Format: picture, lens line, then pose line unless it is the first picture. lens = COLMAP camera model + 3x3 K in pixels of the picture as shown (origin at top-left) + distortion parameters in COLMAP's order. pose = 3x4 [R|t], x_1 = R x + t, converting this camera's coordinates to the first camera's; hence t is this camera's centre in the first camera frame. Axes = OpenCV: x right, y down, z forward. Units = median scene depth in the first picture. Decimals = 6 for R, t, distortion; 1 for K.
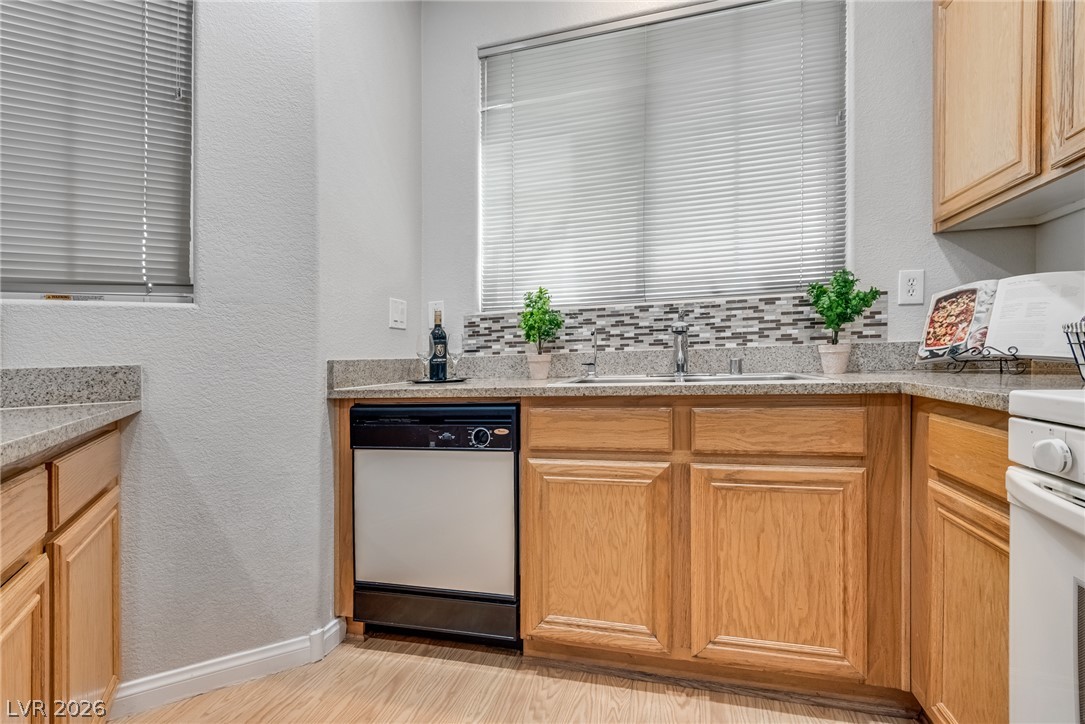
lens RADIAL K [[496.3, 0, 543.0], [0, 496.3, 378.2], [0, 0, 1]] dist [0.035141, -0.023896]
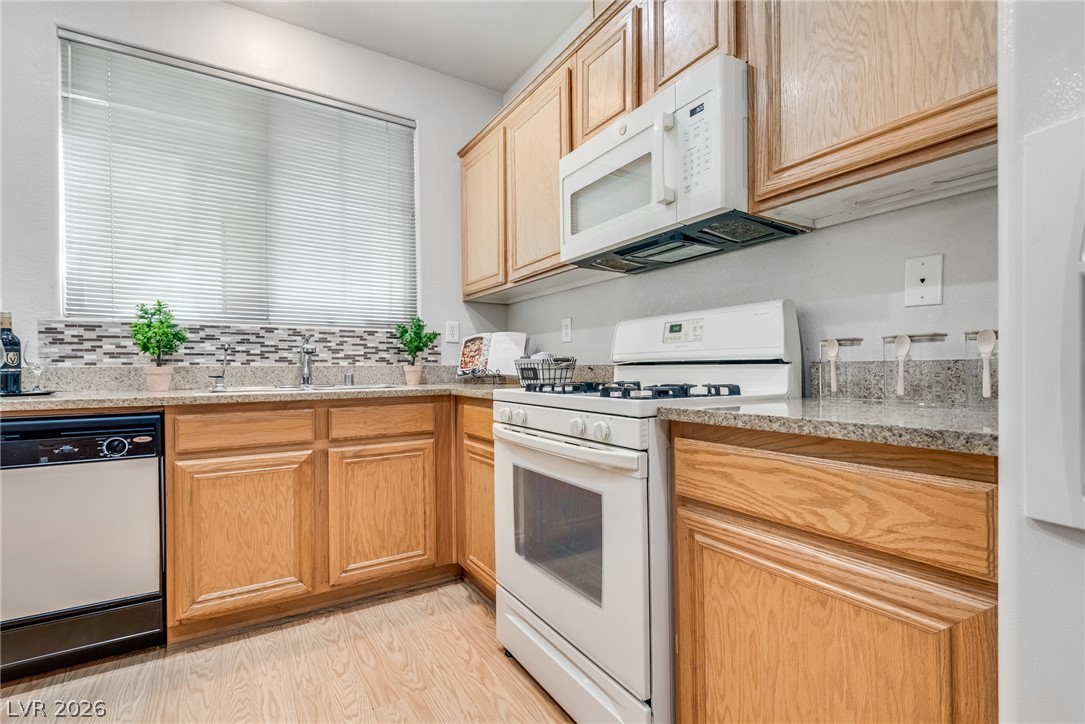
lens RADIAL K [[486.9, 0, 541.3], [0, 486.9, 386.4], [0, 0, 1]] dist [0.000293, -0.001061]
pose [[0.679284, -0.002633, 0.733871, -0.263364], [0.014620, 0.999844, -0.009946, 0.017601], [-0.733730, 0.017485, 0.679217, -0.320153]]
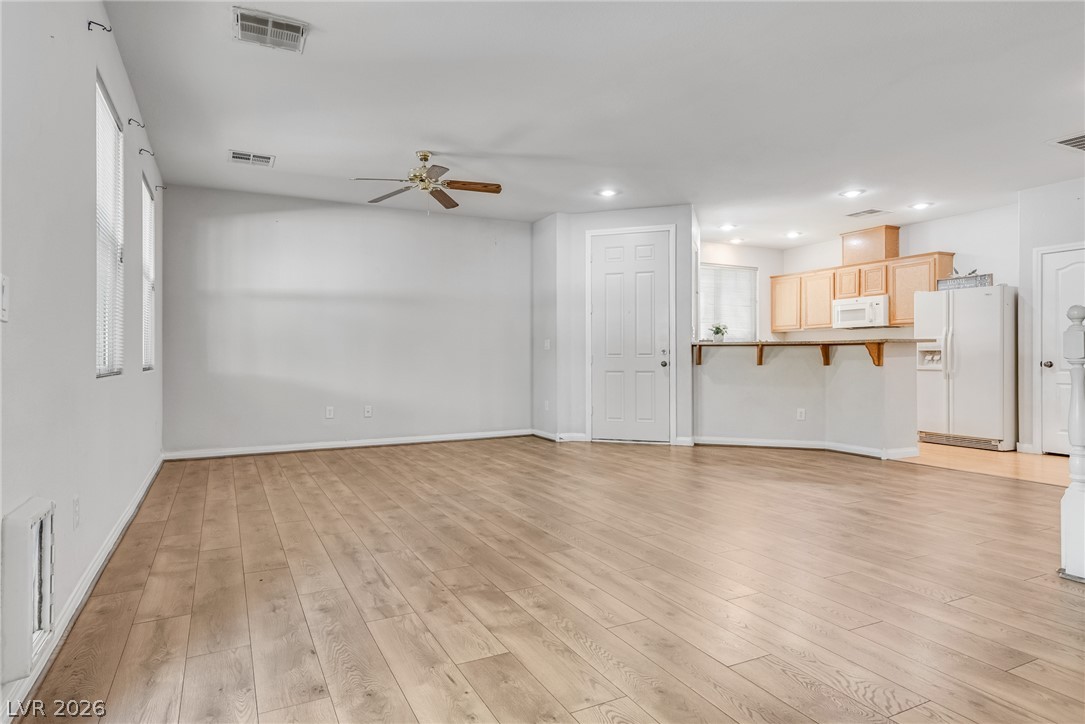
lens RADIAL K [[612.4, 0, 505.5], [0, 612.4, 365.8], [0, 0, 1]] dist [0.028173, -0.000291]
pose [[0.767930, 0.004488, 0.640518, -5.177082], [0.012212, 0.999691, -0.021646, 0.136353], [-0.640418, 0.024445, 0.767638, -1.928605]]
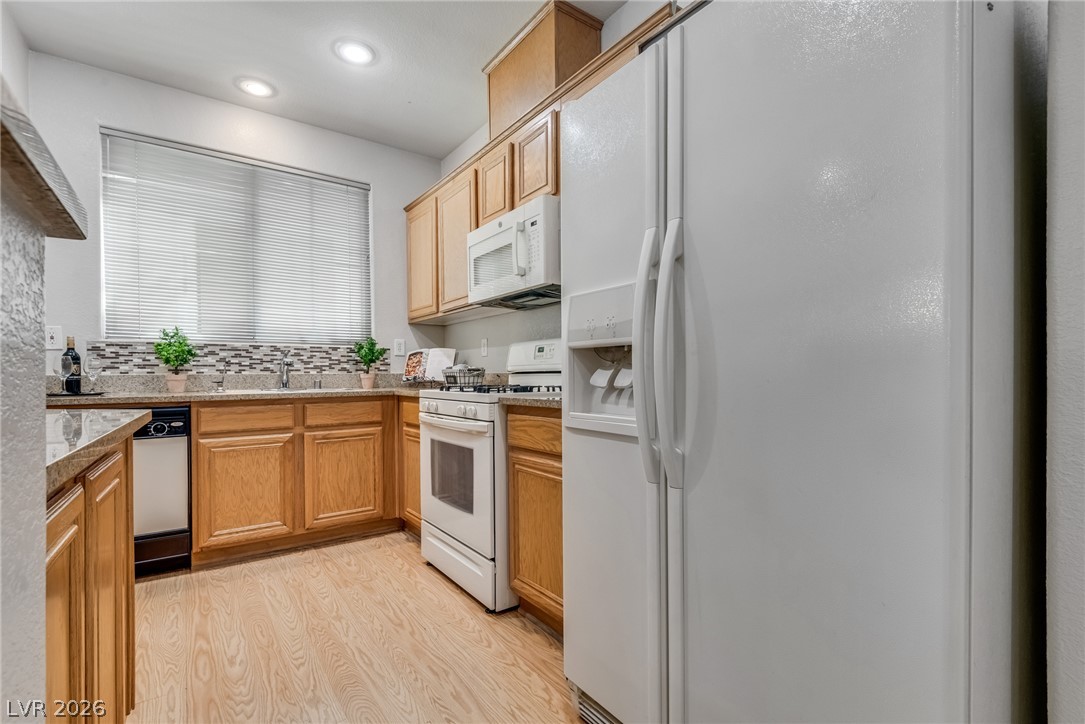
lens RADIAL K [[494.5, 0, 545.7], [0, 494.5, 390.1], [0, 0, 1]] dist [-0.000724, -0.000578]
pose [[0.625879, 0.001397, 0.779919, -0.561932], [0.018448, 0.999692, -0.016595, 0.047522], [-0.779702, 0.024774, 0.625660, -0.864297]]
